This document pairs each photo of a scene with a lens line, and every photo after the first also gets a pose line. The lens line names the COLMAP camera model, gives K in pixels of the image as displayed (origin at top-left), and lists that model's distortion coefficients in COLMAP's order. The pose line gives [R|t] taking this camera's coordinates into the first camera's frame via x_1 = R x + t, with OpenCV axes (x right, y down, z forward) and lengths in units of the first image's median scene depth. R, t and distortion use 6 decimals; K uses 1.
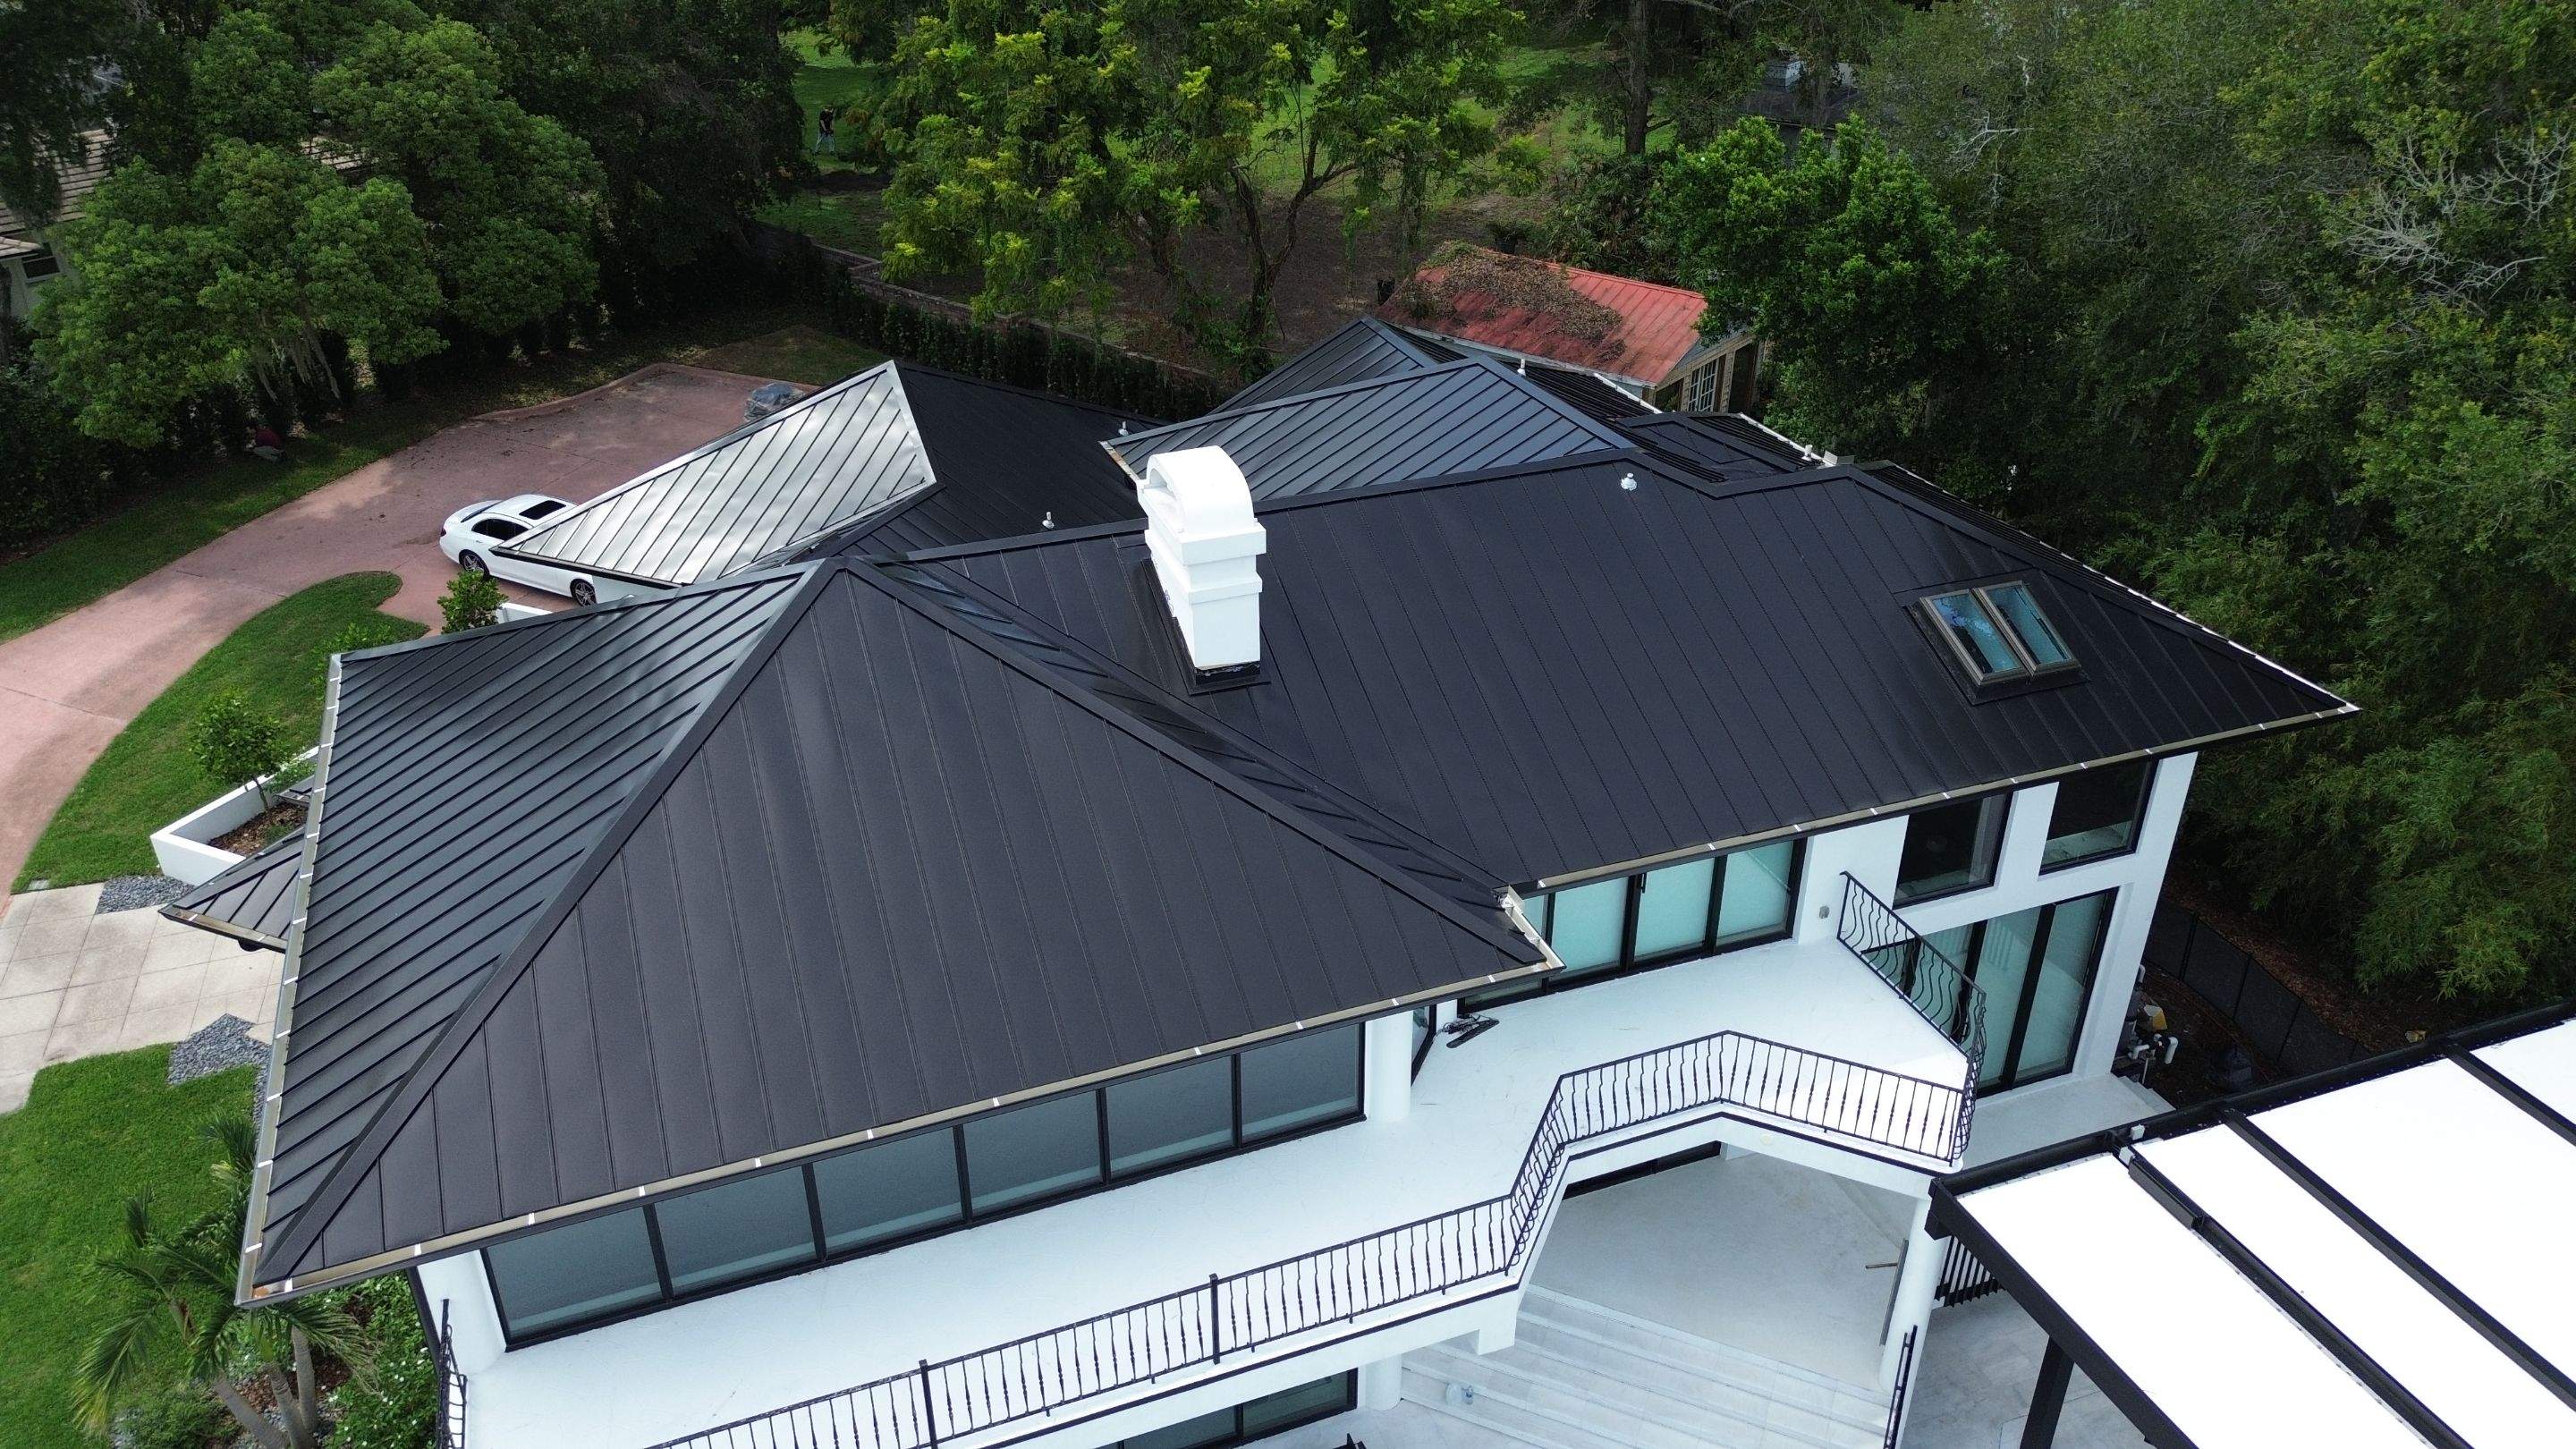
lens RADIAL K [[1819.8, 0, 1283.5], [0, 1819.8, 718.7], [0, 0, 1]] dist [0.068449, -0.078285]
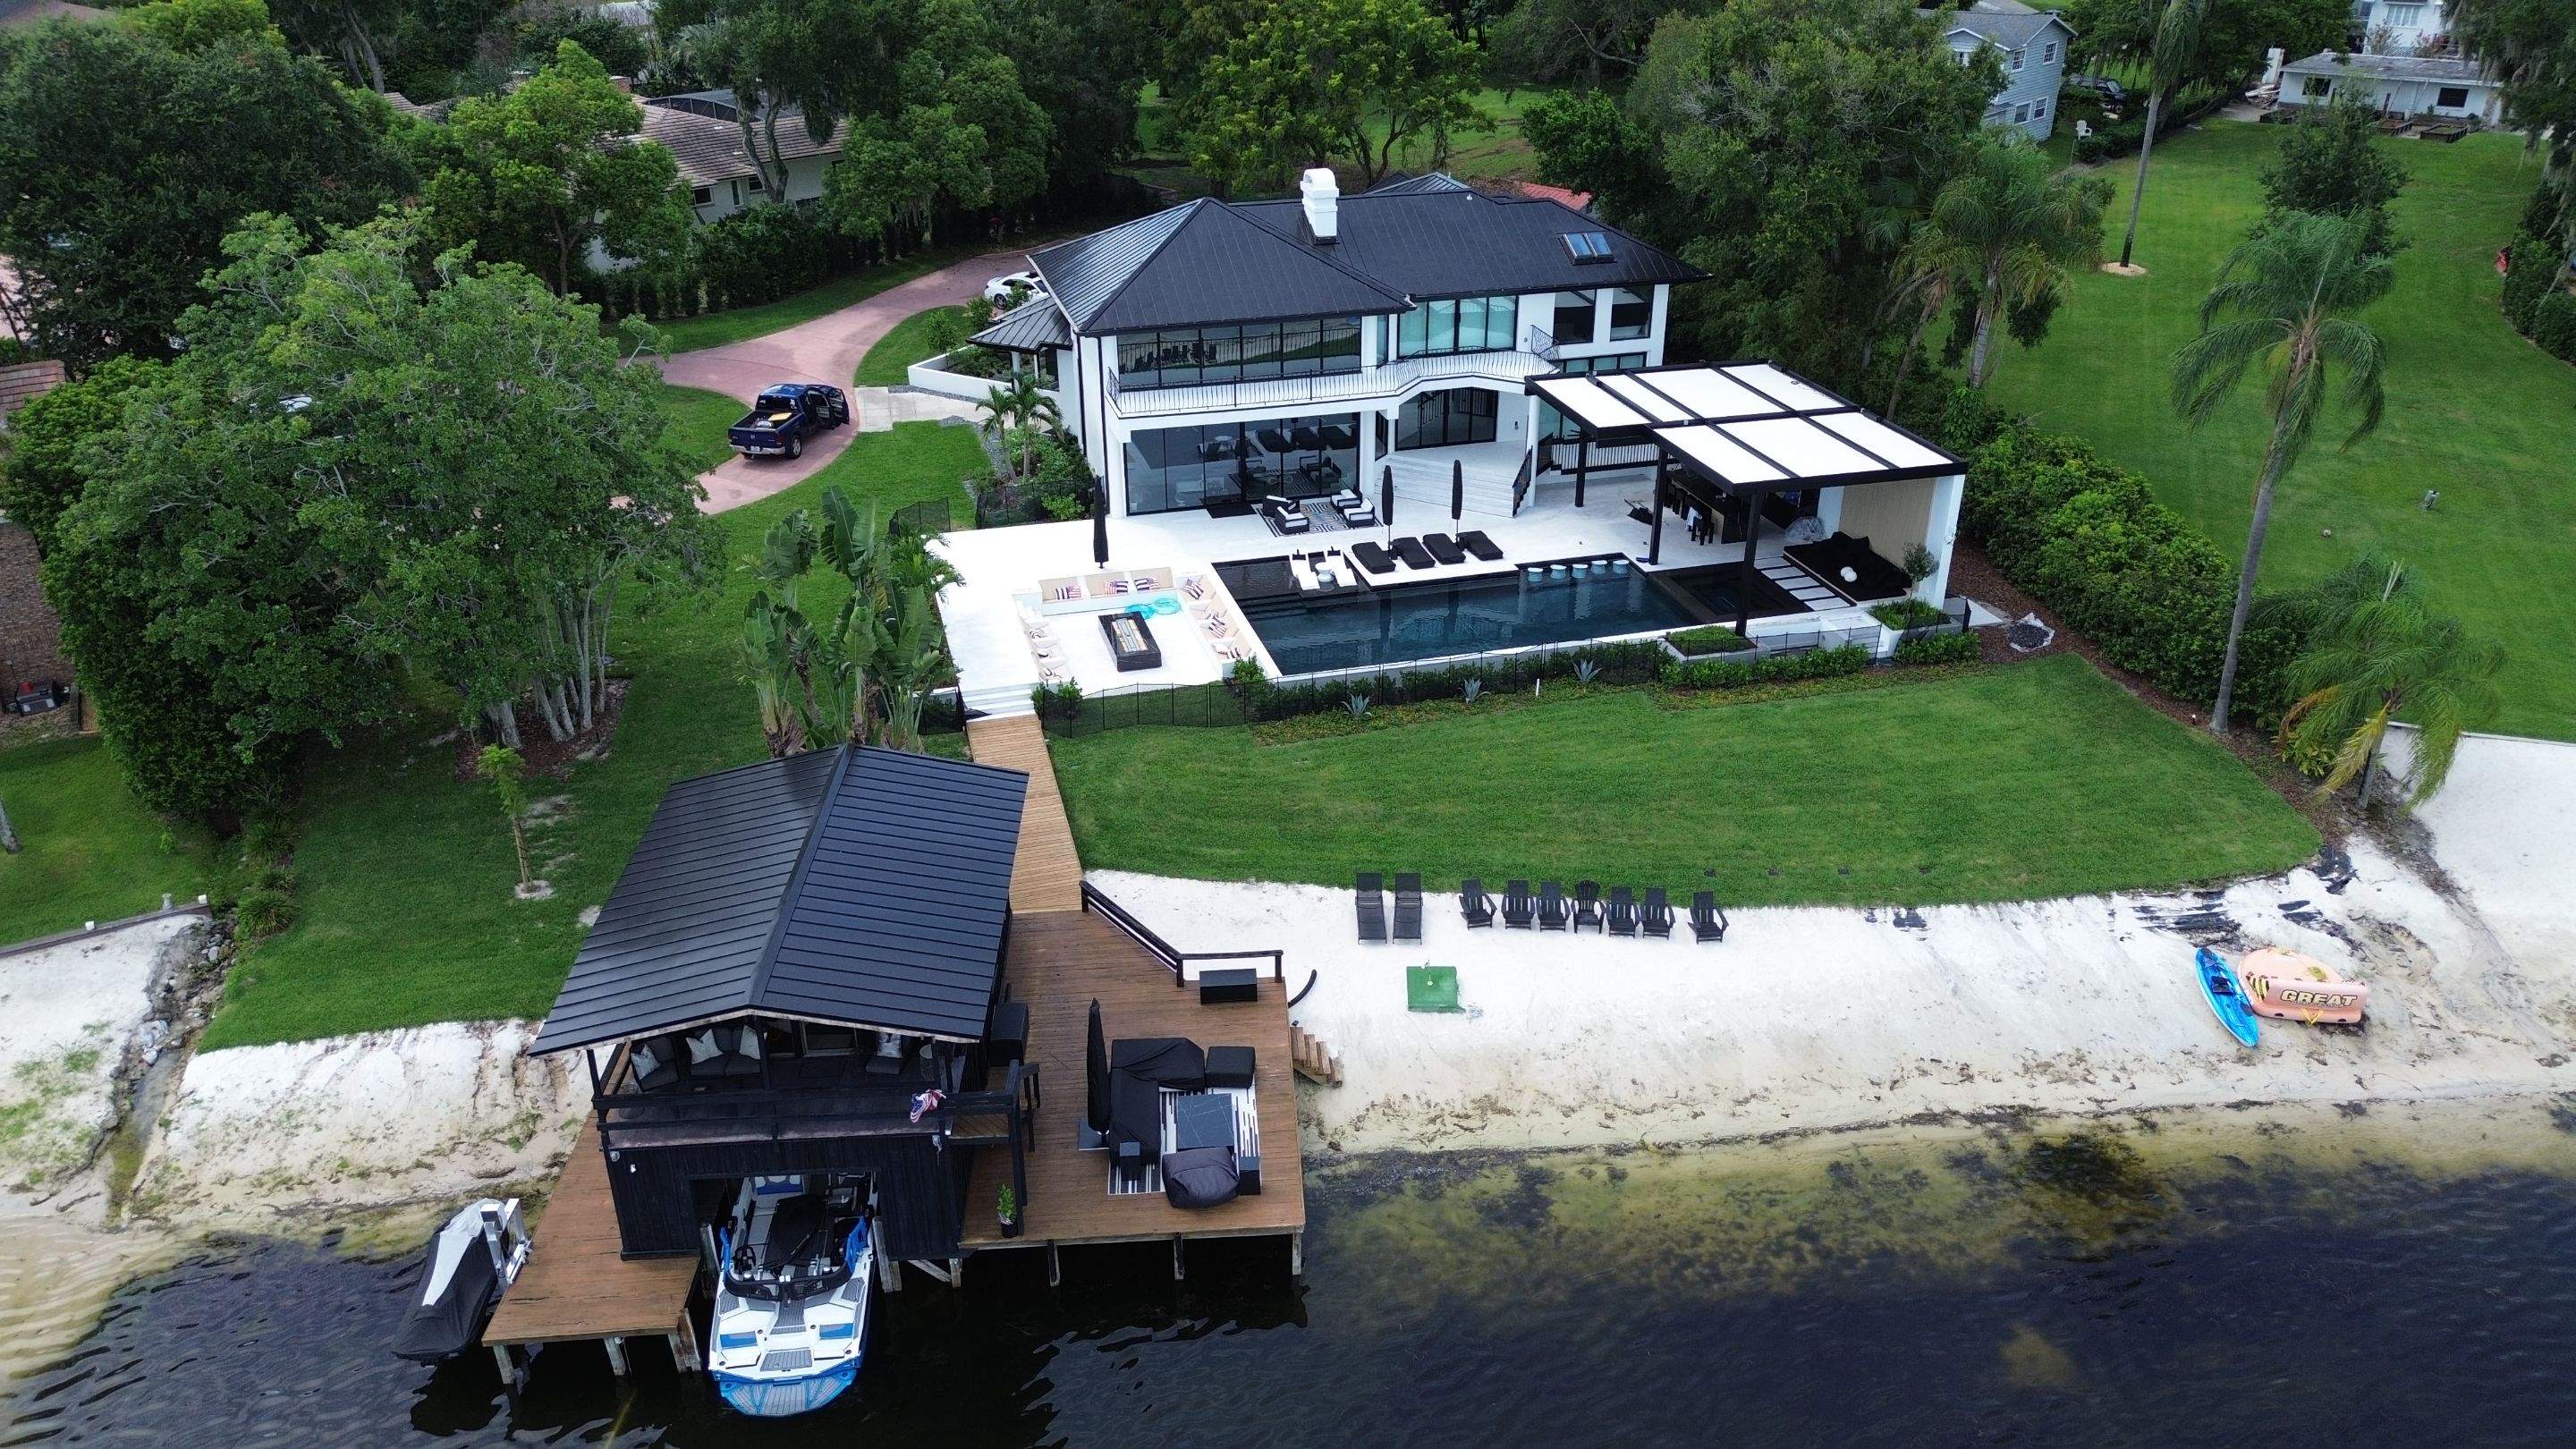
lens RADIAL K [[1819.8, 0, 1283.5], [0, 1819.8, 718.7], [0, 0, 1]] dist [0.068449, -0.078285]
pose [[0.994841, 0.040540, -0.092996, 0.129398], [-0.045142, 0.997830, -0.047924, 0.552772], [0.090851, 0.051875, 0.994512, -1.221684]]
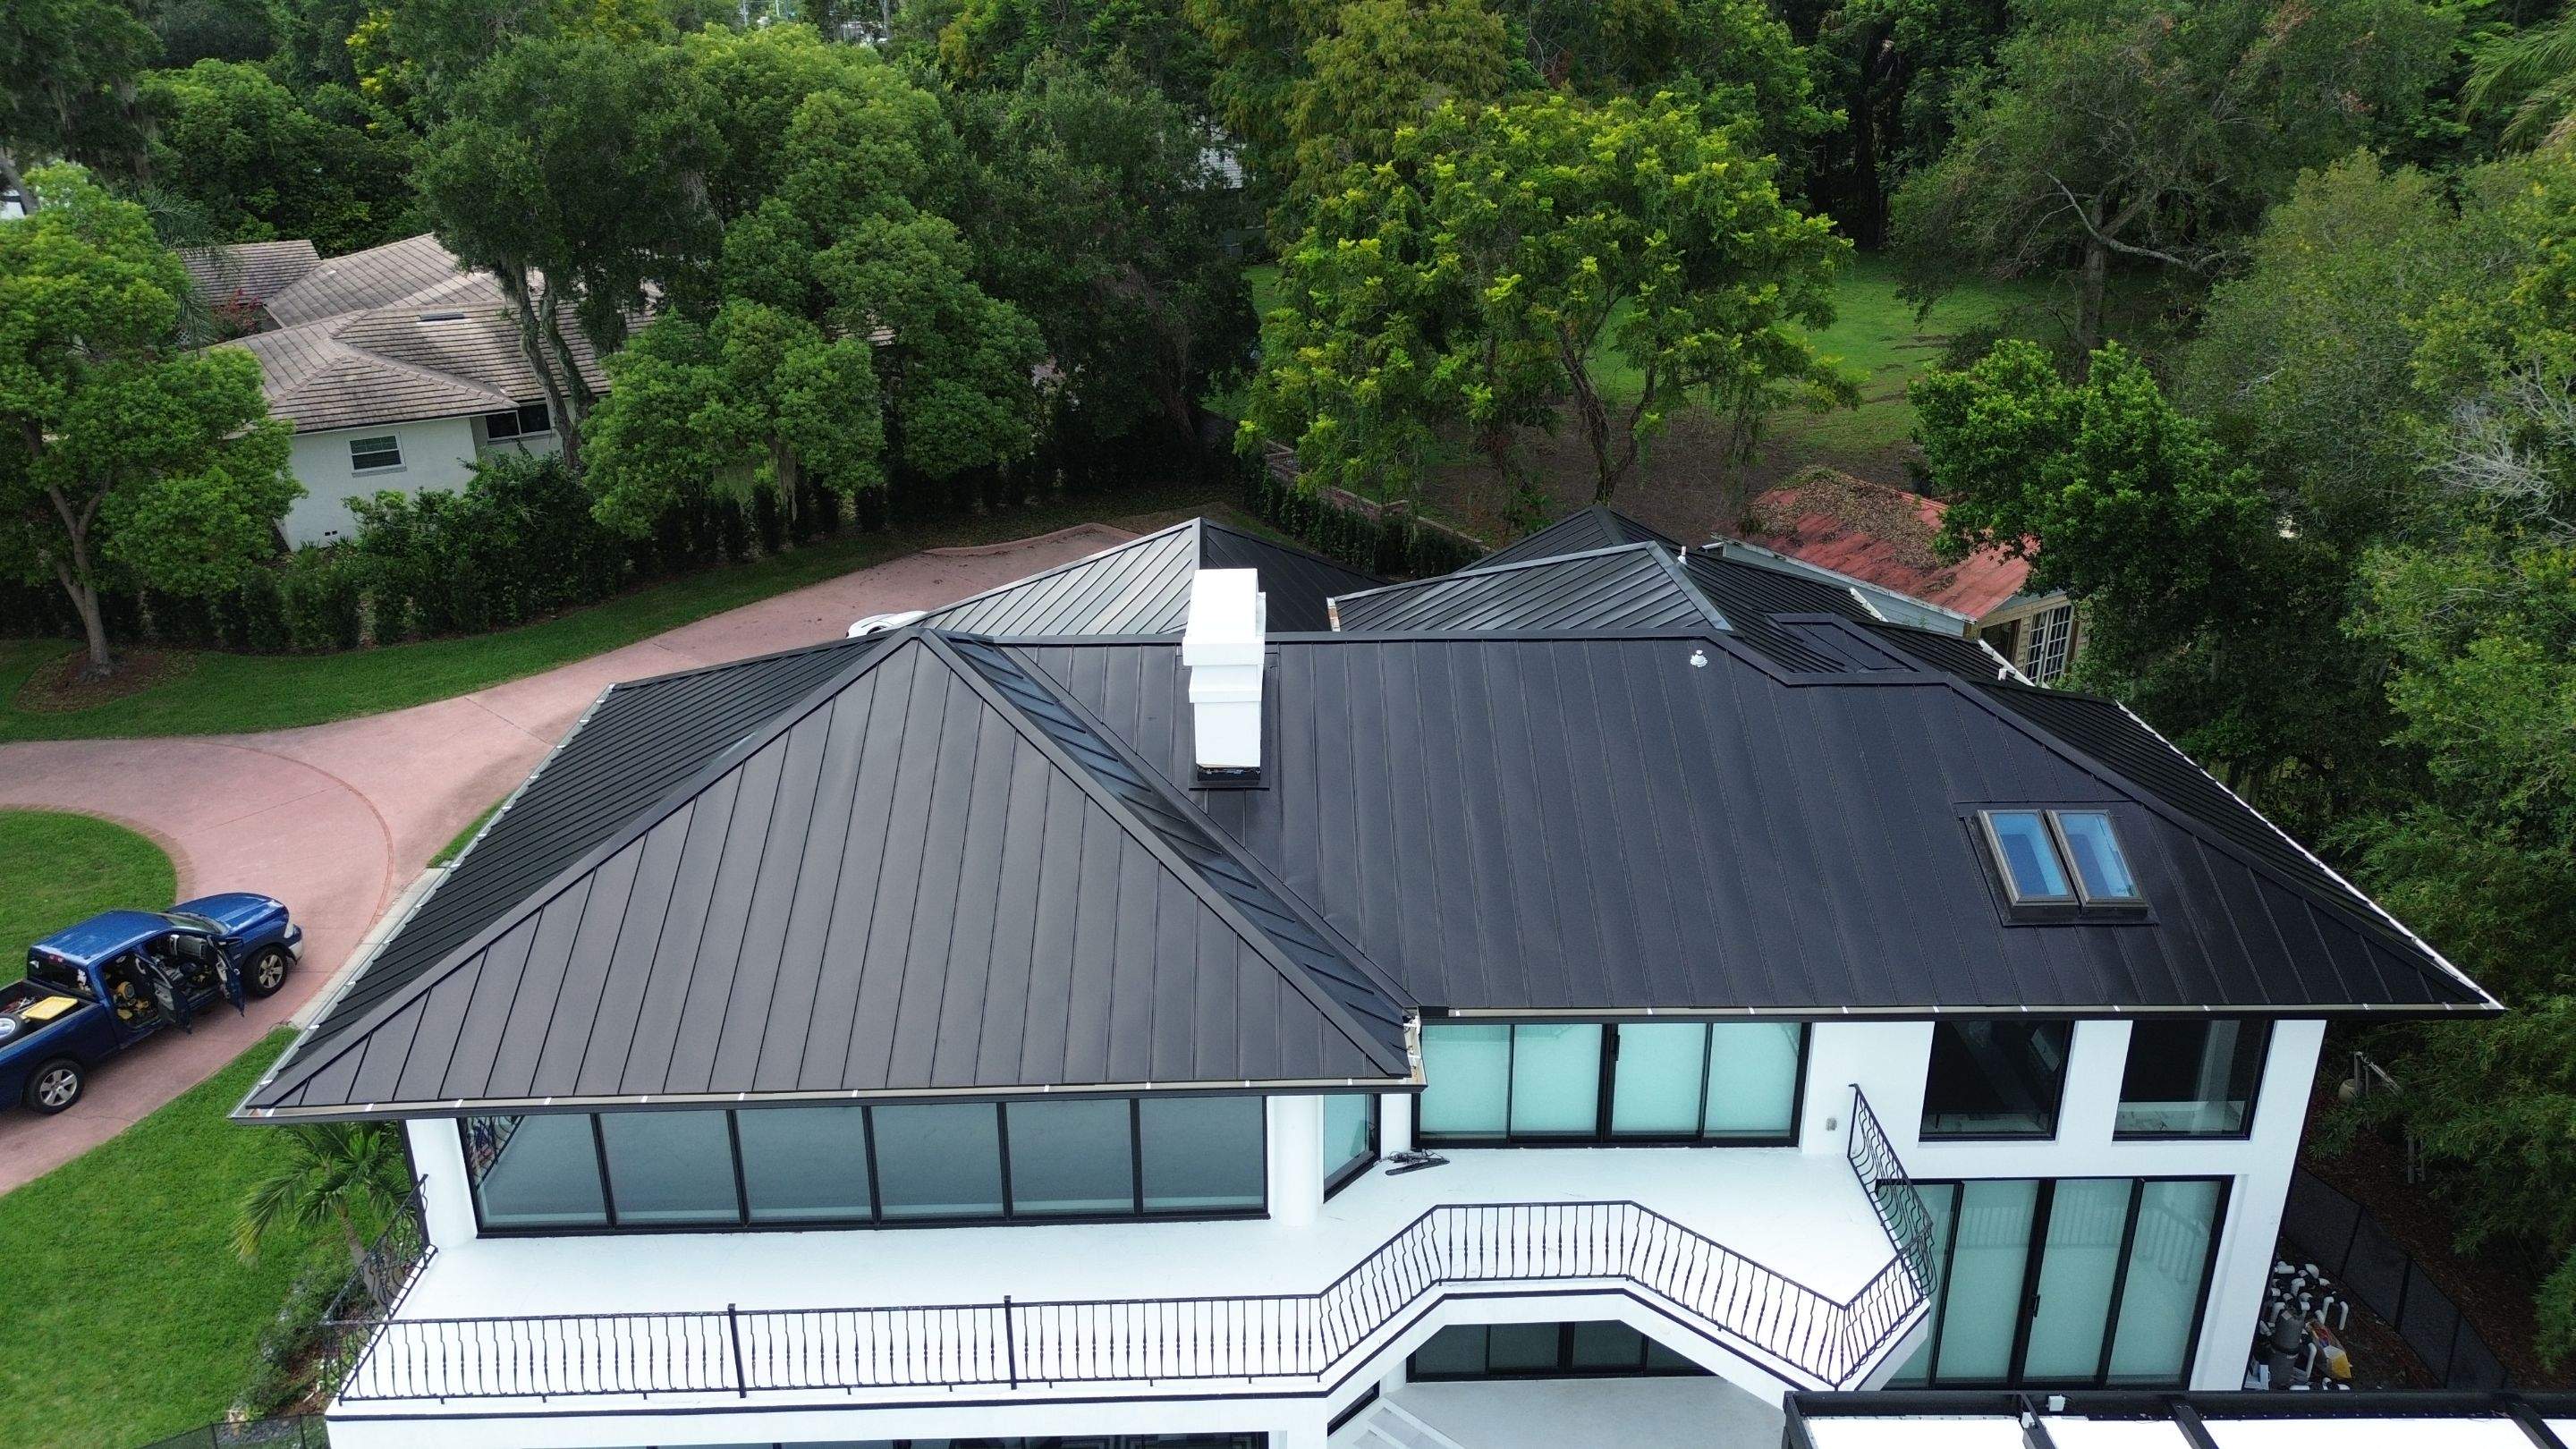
lens RADIAL K [[1819.8, 0, 1283.5], [0, 1819.8, 718.7], [0, 0, 1]] dist [0.068449, -0.078285]
pose [[0.942781, 0.121889, -0.310332, 0.187710], [-0.160183, 0.981910, -0.100967, 0.025903], [0.292411, 0.144900, 0.945251, -0.005203]]
